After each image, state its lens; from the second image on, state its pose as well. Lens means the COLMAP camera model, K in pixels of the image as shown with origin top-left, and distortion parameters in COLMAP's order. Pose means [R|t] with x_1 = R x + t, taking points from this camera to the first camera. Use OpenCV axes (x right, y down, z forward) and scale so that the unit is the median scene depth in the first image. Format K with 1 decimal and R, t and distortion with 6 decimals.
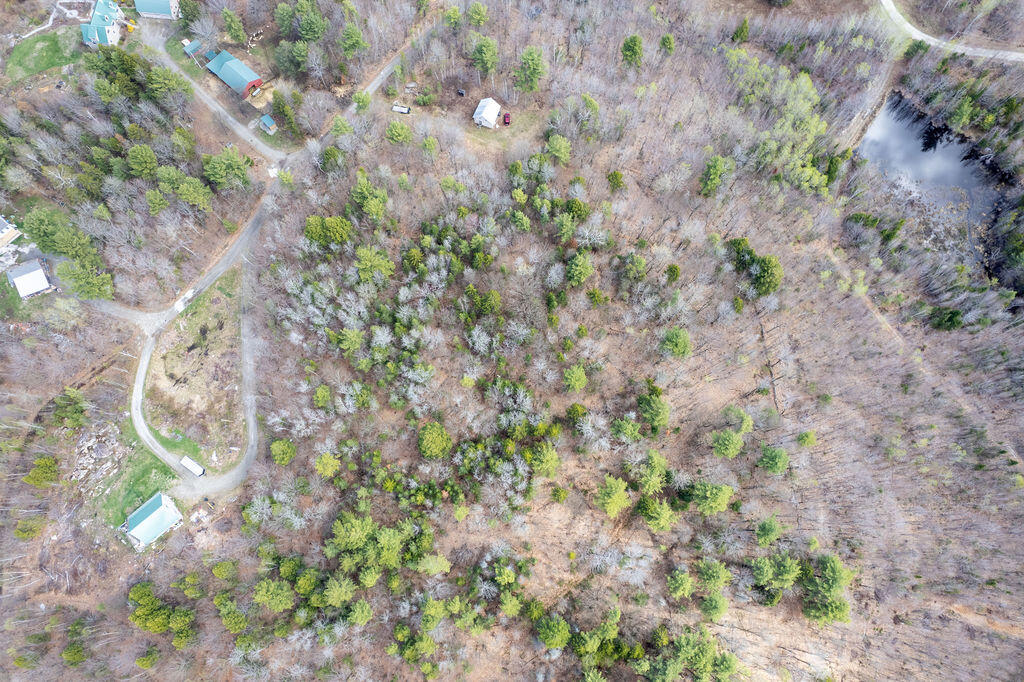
lens RADIAL K [[656.8, 0, 516.2], [0, 656.8, 342.6], [0, 0, 1]] dist [-0.085893, 0.080017]
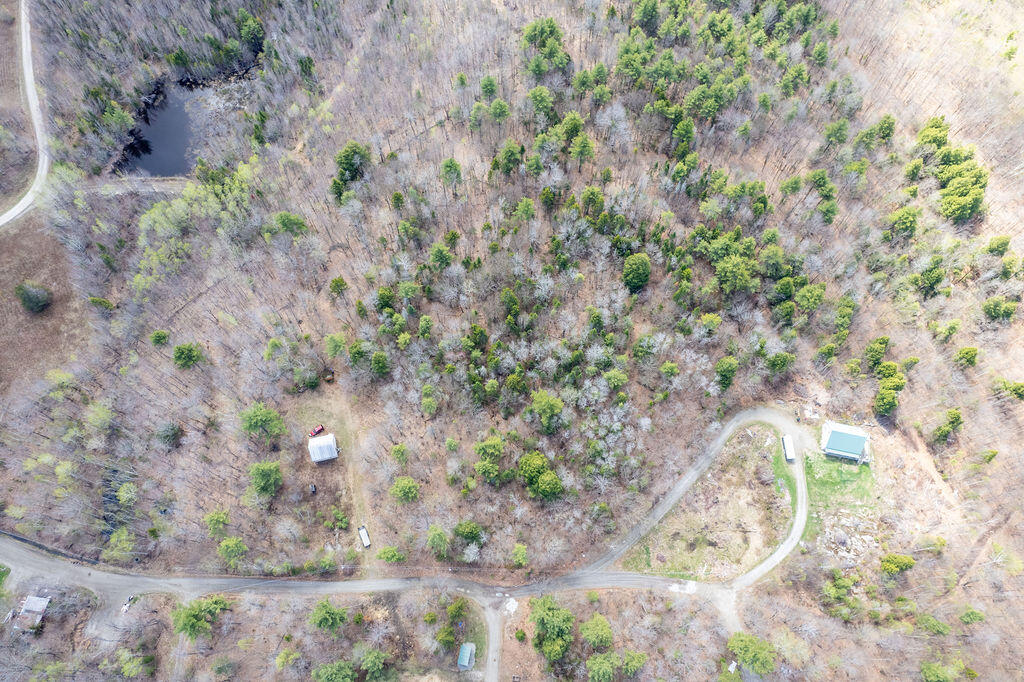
lens RADIAL K [[656.8, 0, 516.2], [0, 656.8, 342.6], [0, 0, 1]] dist [-0.085893, 0.080017]
pose [[-0.581121, -0.751334, 0.312722, -0.424948], [0.780521, -0.405764, 0.475544, -0.581165], [-0.230401, 0.520435, 0.822230, 0.119139]]
